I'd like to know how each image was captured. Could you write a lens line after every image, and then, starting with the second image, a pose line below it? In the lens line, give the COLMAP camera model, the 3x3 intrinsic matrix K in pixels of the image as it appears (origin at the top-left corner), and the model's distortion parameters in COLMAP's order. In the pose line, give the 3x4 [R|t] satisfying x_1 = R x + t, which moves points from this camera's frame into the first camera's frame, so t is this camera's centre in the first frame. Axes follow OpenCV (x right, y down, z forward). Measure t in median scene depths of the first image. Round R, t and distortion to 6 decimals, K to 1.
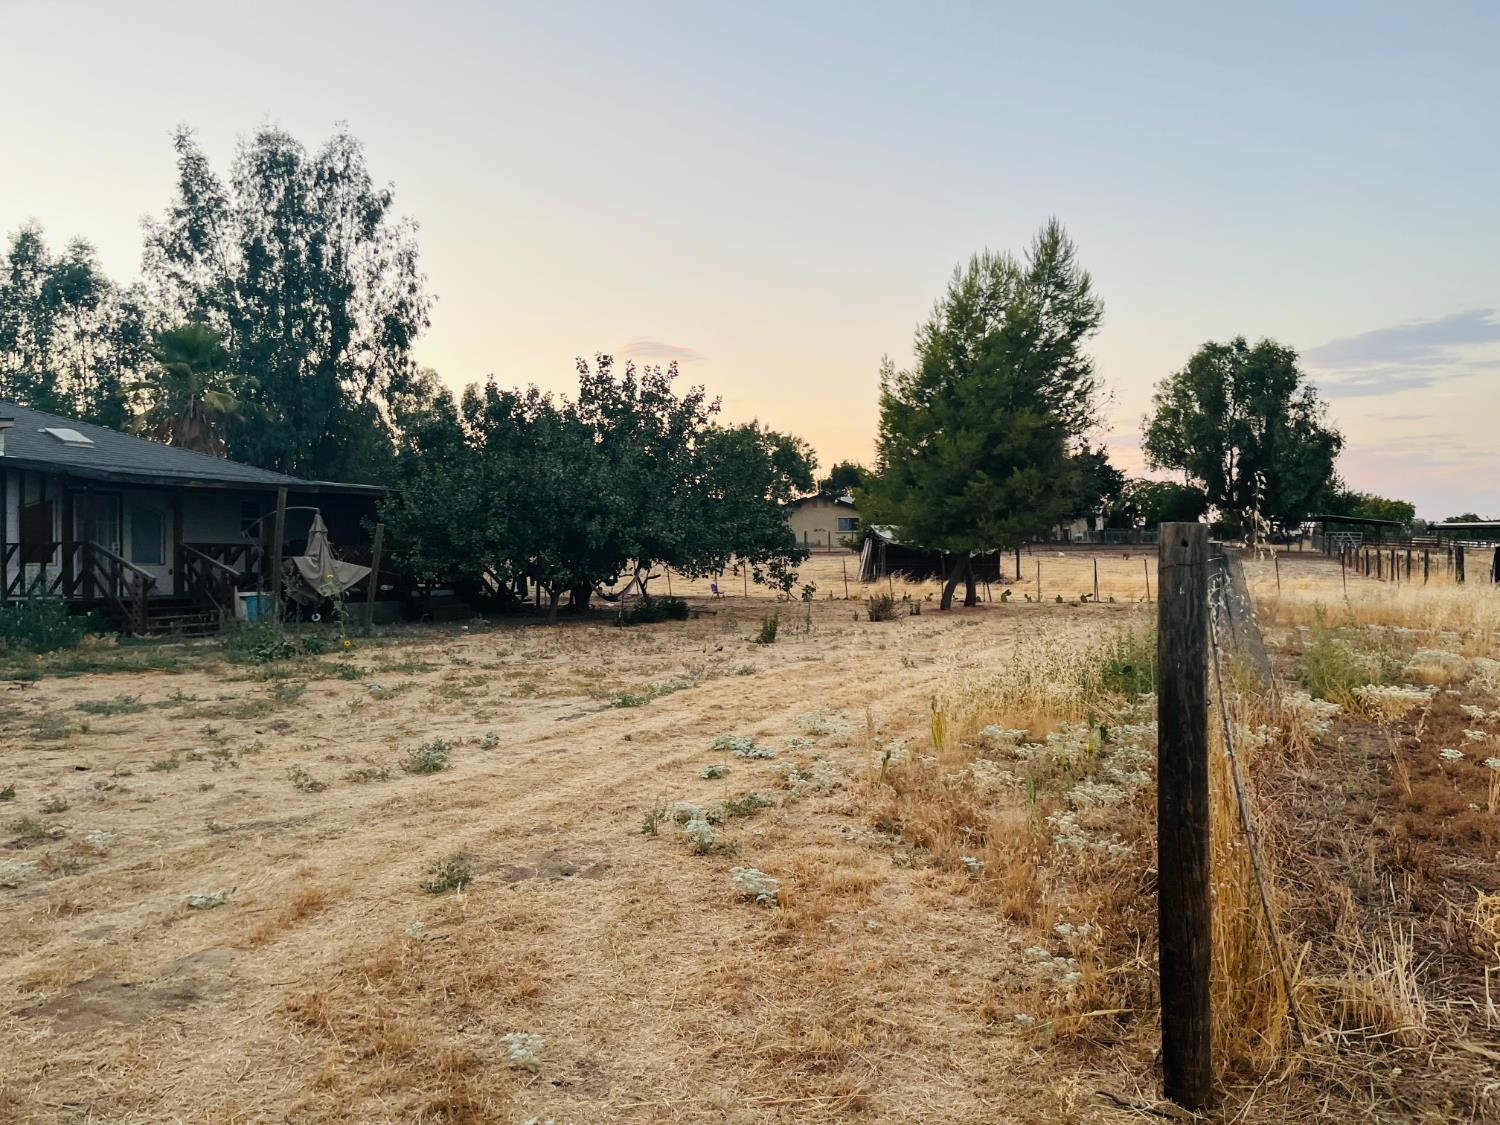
lens RADIAL K [[1102.8, 0, 754.7], [0, 1102.8, 549.1], [0, 0, 1]] dist [0.086224, -0.121146]
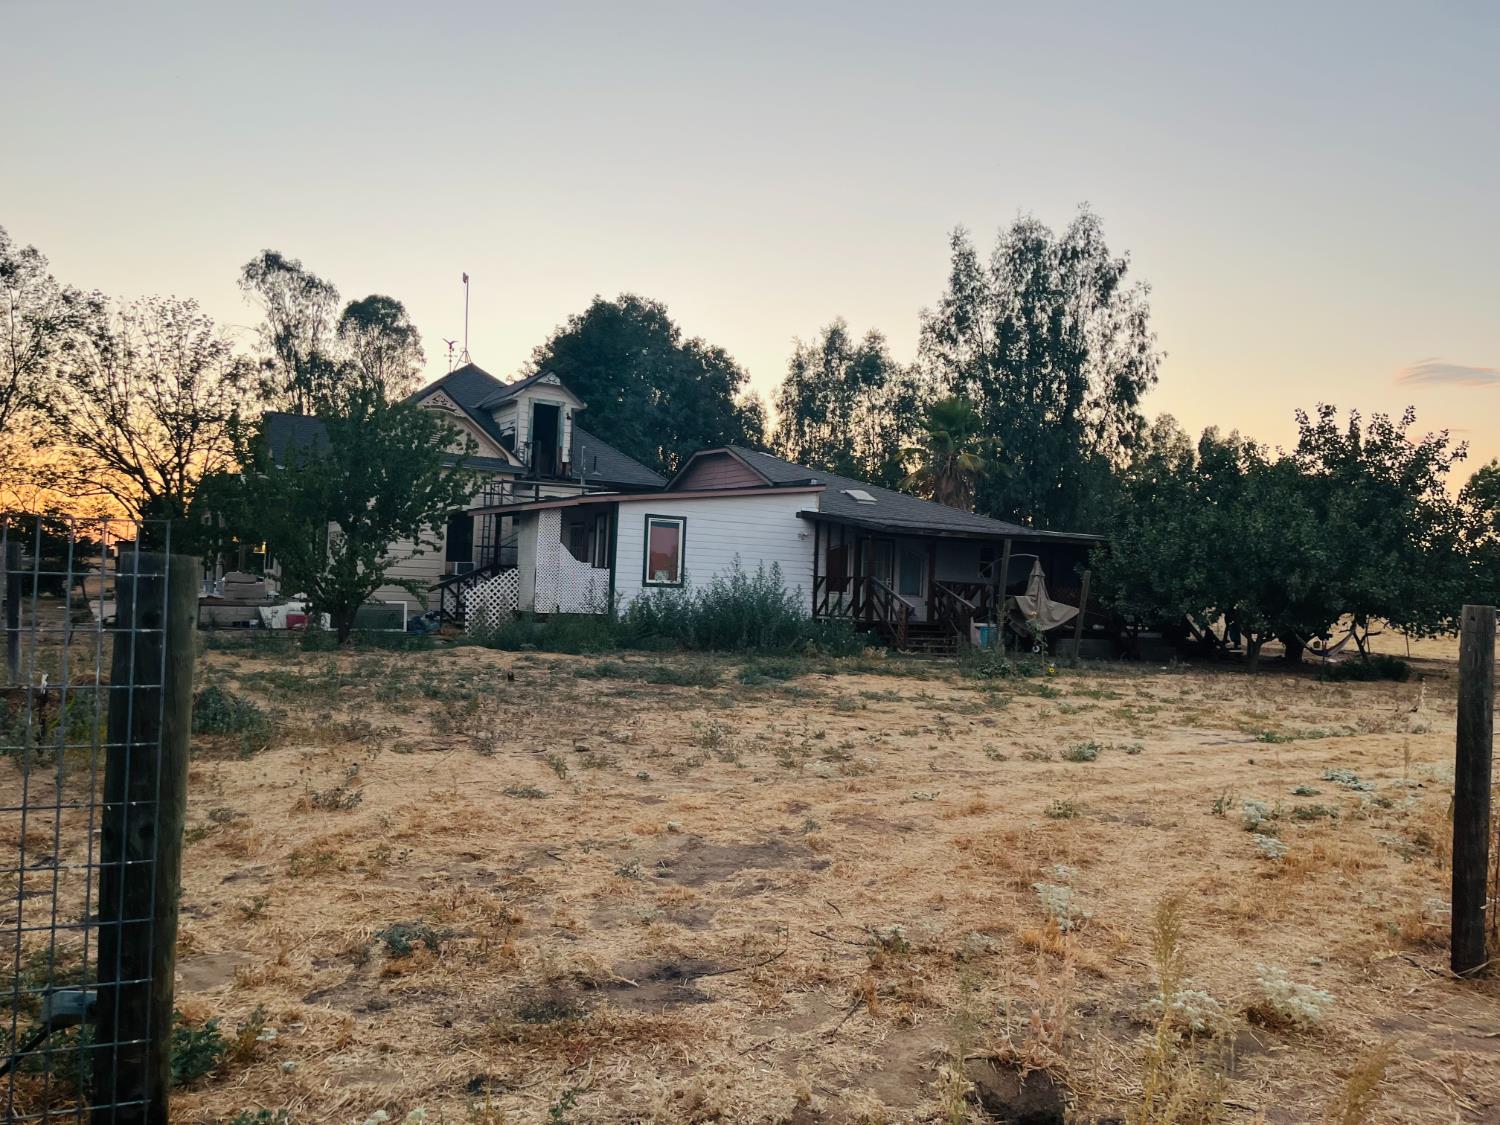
lens RADIAL K [[1102.8, 0, 754.7], [0, 1102.8, 549.1], [0, 0, 1]] dist [0.086224, -0.121146]
pose [[0.800809, 0.019492, -0.598603, 0.052613], [-0.042101, 0.998830, -0.023798, -0.002291], [0.597439, 0.044260, 0.800692, -0.089294]]
